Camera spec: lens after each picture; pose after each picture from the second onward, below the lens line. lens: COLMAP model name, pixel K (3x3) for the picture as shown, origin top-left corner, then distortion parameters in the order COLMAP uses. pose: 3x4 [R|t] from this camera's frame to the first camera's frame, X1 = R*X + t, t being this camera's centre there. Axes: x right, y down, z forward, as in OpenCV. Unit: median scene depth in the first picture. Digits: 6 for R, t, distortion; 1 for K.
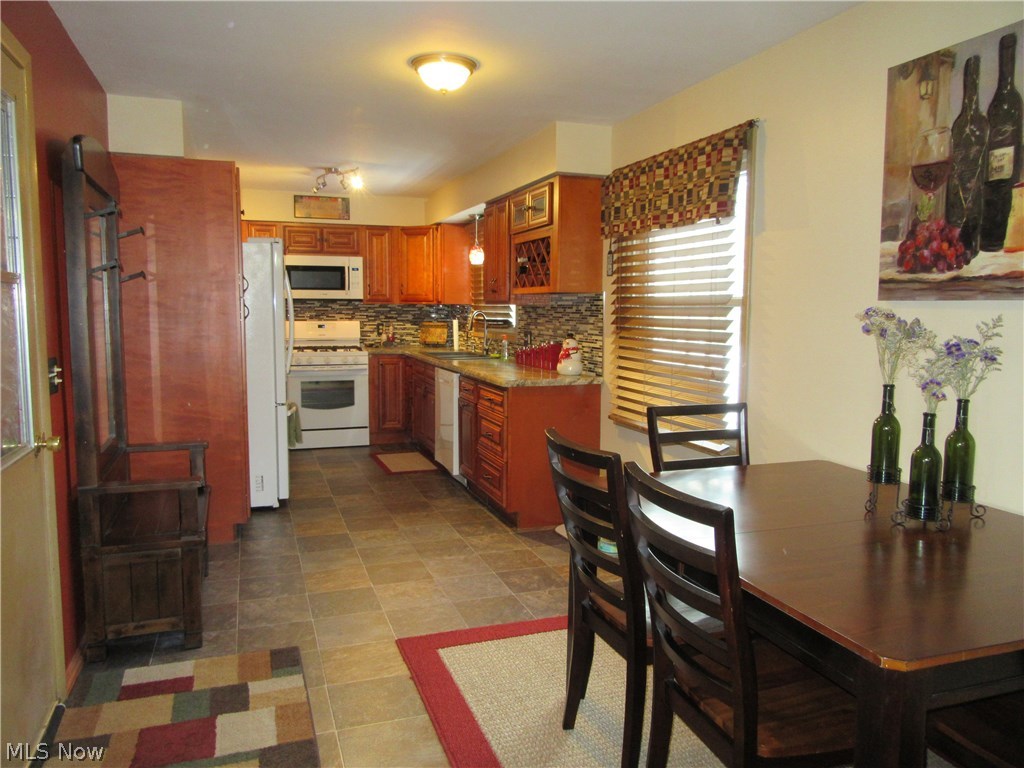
lens RADIAL K [[757.6, 0, 514.4], [0, 757.6, 384.4], [0, 0, 1]] dist [-0.006902, 0.009077]
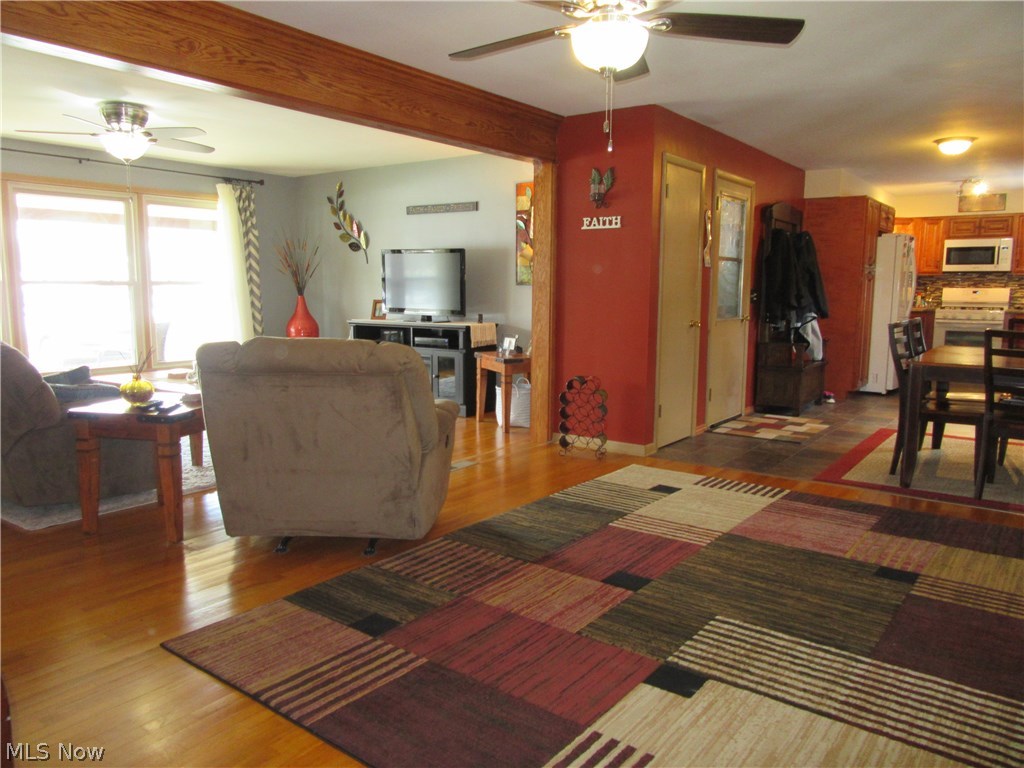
lens RADIAL K [[757.6, 0, 514.4], [0, 757.6, 384.4], [0, 0, 1]] dist [-0.006902, 0.009077]
pose [[0.564750, 0.105822, -0.818449, 0.419361], [-0.087296, 0.993841, 0.068263, 0.068618], [0.820632, 0.032896, 0.570510, -0.445256]]
